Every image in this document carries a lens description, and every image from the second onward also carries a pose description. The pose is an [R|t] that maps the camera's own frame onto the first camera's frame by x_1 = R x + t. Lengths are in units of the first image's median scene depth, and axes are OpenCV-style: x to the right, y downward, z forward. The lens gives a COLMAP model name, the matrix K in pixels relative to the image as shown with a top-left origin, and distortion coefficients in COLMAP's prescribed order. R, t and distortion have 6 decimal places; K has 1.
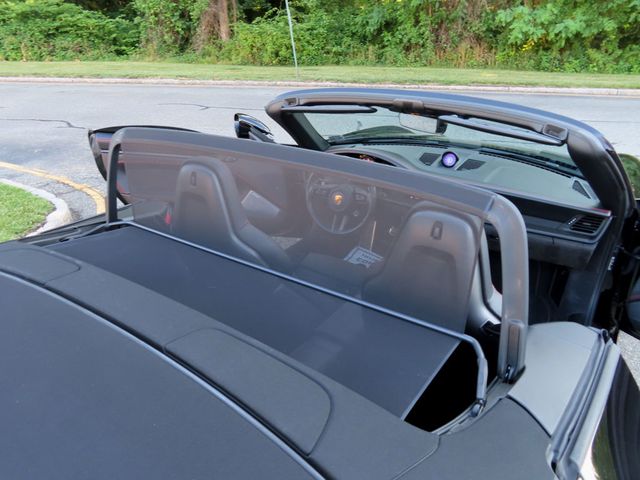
lens RADIAL K [[452.7, 0, 319.8], [0, 452.7, 240.0], [0, 0, 1]] dist [-0.009019, 0.004123]
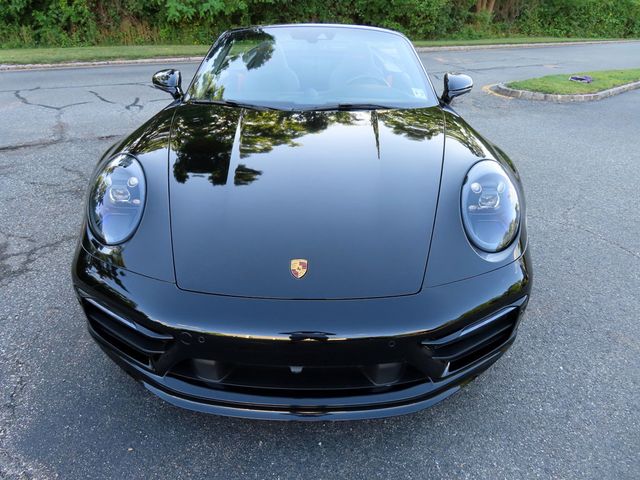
lens RADIAL K [[452.7, 0, 316.1], [0, 452.7, 237.3], [0, 0, 1]] dist [-0.009019, 0.004123]
pose [[0.749377, -0.293310, 0.593635, -0.118353], [0.278366, 0.953015, 0.119480, 0.039517], [-0.600788, 0.075712, 0.795815, -0.062169]]
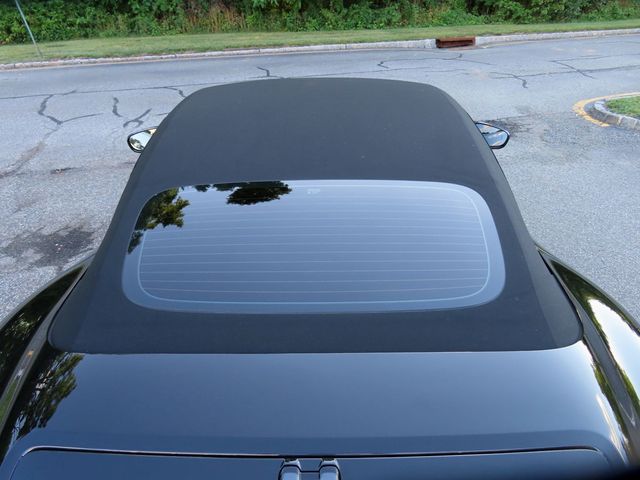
lens RADIAL K [[452.7, 0, 318.3], [0, 452.7, 239.6], [0, 0, 1]] dist [-0.009019, 0.004123]
pose [[0.894841, -0.236156, 0.378801, 0.017220], [0.208880, 0.971482, 0.112215, 0.012198], [-0.394499, -0.021291, 0.918650, -0.053787]]
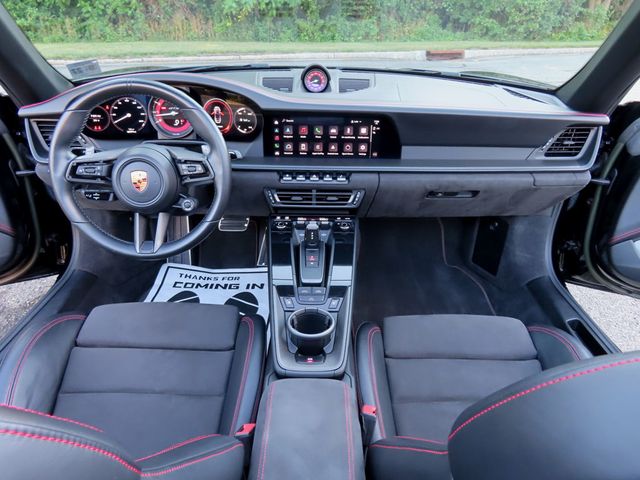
lens RADIAL K [[452.7, 0, 316.8], [0, 452.7, 240.6], [0, 0, 1]] dist [-0.009019, 0.004123]
pose [[0.838588, -0.240040, 0.489031, -0.005857], [0.225242, 0.970142, 0.089949, -0.004374], [-0.496021, 0.034720, 0.867616, 0.071560]]
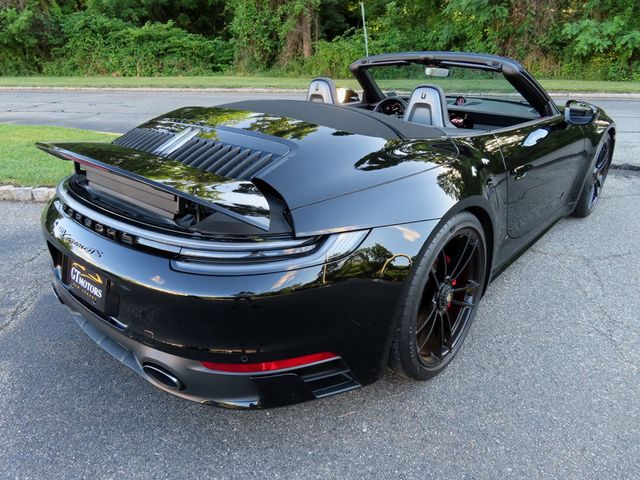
lens RADIAL K [[452.7, 0, 322.2], [0, 452.7, 240.6], [0, 0, 1]] dist [-0.009019, 0.004123]
pose [[0.988855, 0.042754, -0.142611, 0.007163], [-0.048407, 0.998164, -0.036410, 0.057037], [0.140793, 0.042907, 0.989109, -0.092479]]
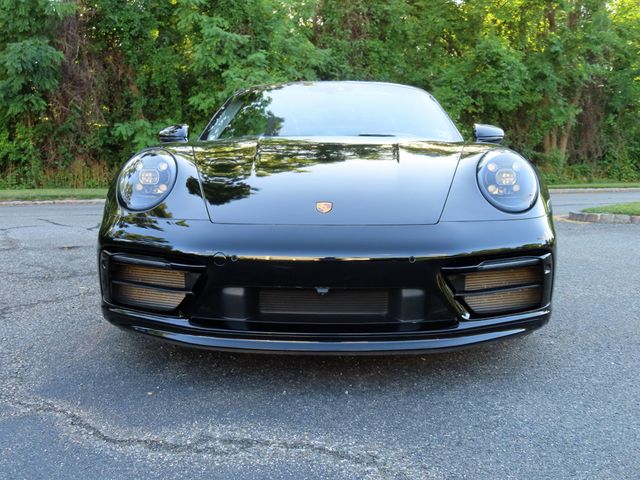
lens RADIAL K [[701.6, 0, 317.3], [0, 701.6, 236.2], [0, 0, 1]] dist [-0.017027, 0.000000]
pose [[0.758793, -0.066339, 0.647944, -0.170856], [0.282204, 0.930061, -0.235259, 0.098721], [-0.587021, 0.361365, 0.724446, -0.095486]]
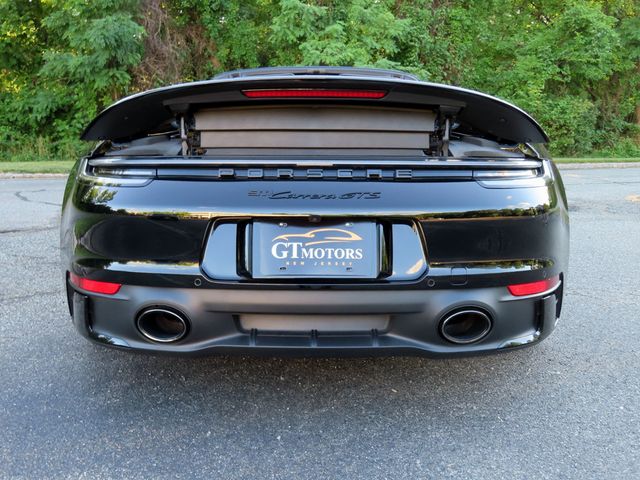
lens RADIAL K [[678.7, 0, 320.6], [0, 678.7, 234.8], [0, 0, 1]] dist [-0.001702, 0.000000]
pose [[0.836221, -0.080951, 0.542385, -0.129303], [0.236692, 0.945456, -0.223810, 0.090751], [-0.494683, 0.315532, 0.809770, -0.095112]]
